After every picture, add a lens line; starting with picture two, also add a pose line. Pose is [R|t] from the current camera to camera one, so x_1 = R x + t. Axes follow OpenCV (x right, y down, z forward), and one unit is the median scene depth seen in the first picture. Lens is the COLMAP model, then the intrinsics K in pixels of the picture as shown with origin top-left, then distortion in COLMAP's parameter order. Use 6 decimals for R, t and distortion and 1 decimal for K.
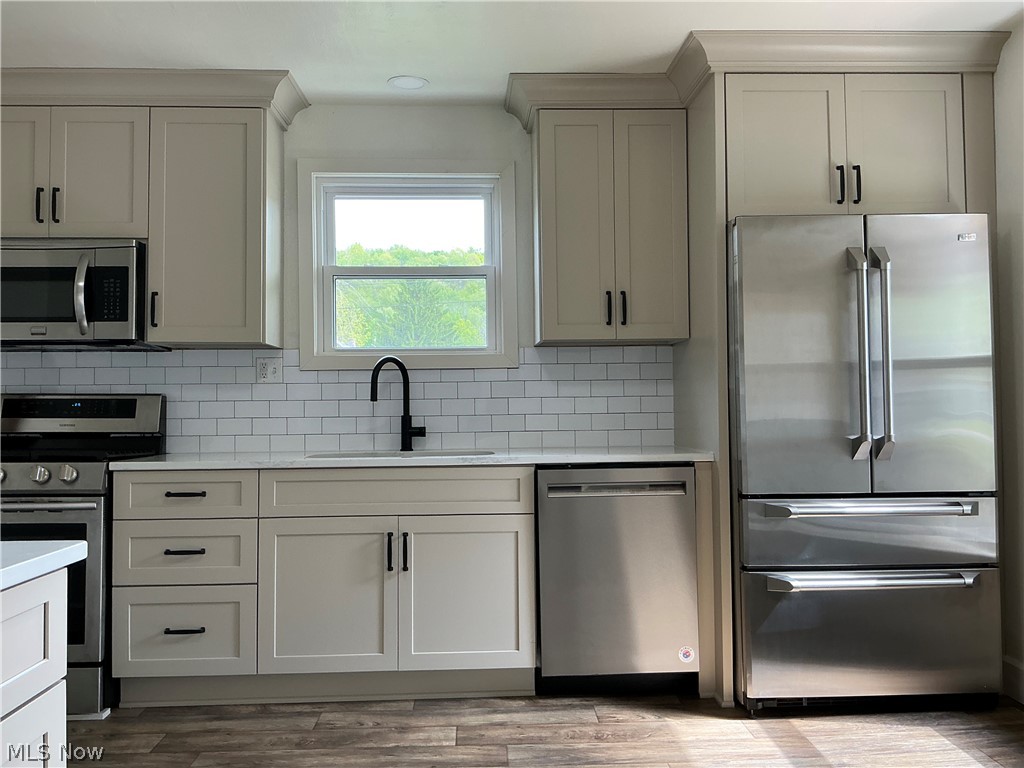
lens RADIAL K [[850.1, 0, 512.5], [0, 850.1, 380.4], [0, 0, 1]] dist [0.101359, -0.189588]
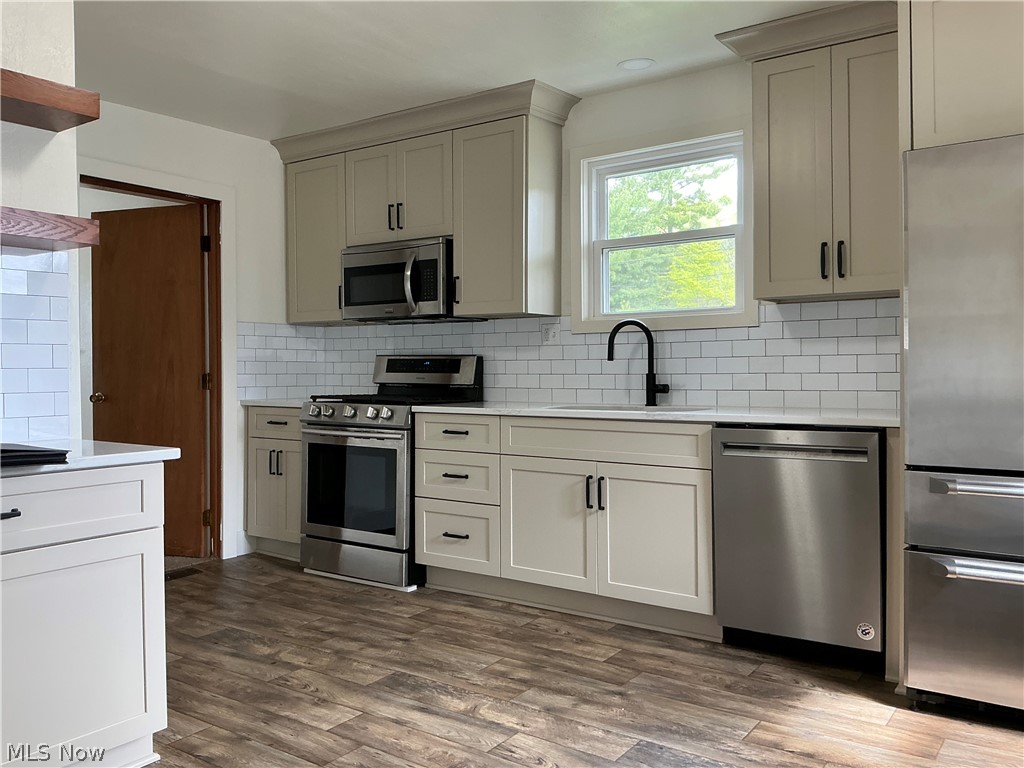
lens RADIAL K [[850.1, 0, 511.5], [0, 850.1, 381.6], [0, 0, 1]] dist [0.101359, -0.189588]
pose [[0.786347, 0.014329, -0.617619, 0.470997], [0.019731, 0.998638, 0.048291, -0.004988], [0.617470, -0.050160, 0.784993, 0.041285]]
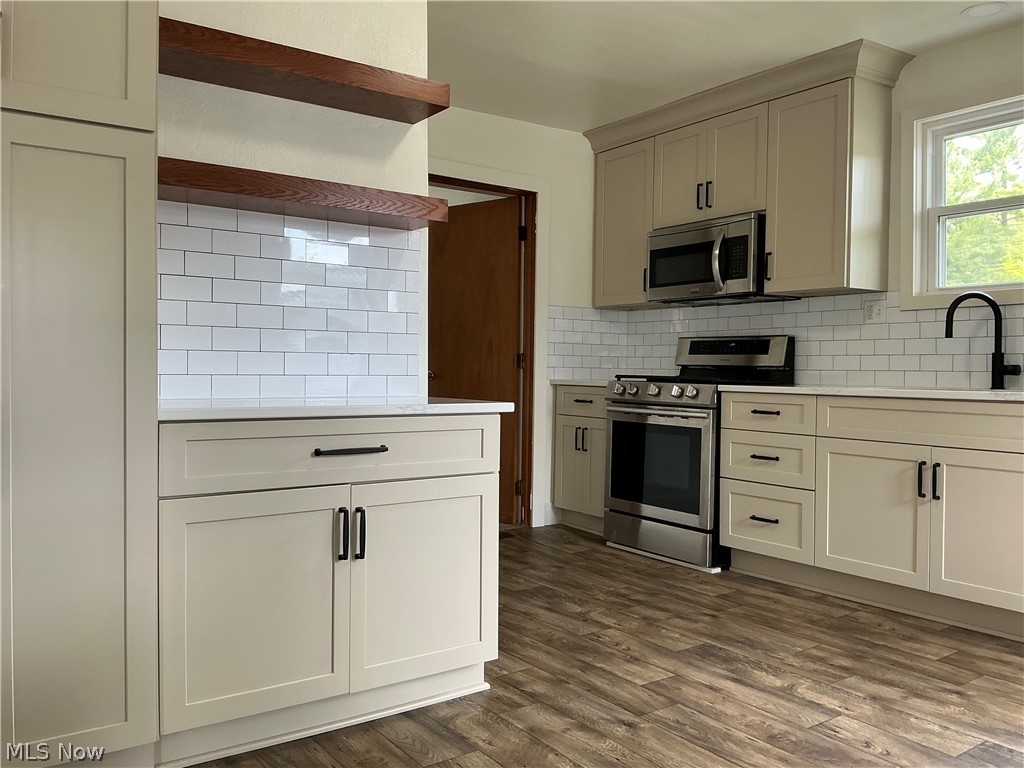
lens RADIAL K [[850.1, 0, 507.9], [0, 850.1, 381.7], [0, 0, 1]] dist [0.101359, -0.189588]
pose [[0.538852, 0.025830, -0.842005, 0.460368], [0.014330, 0.999104, 0.039819, 0.031460], [0.842279, -0.033522, 0.537999, 0.008022]]
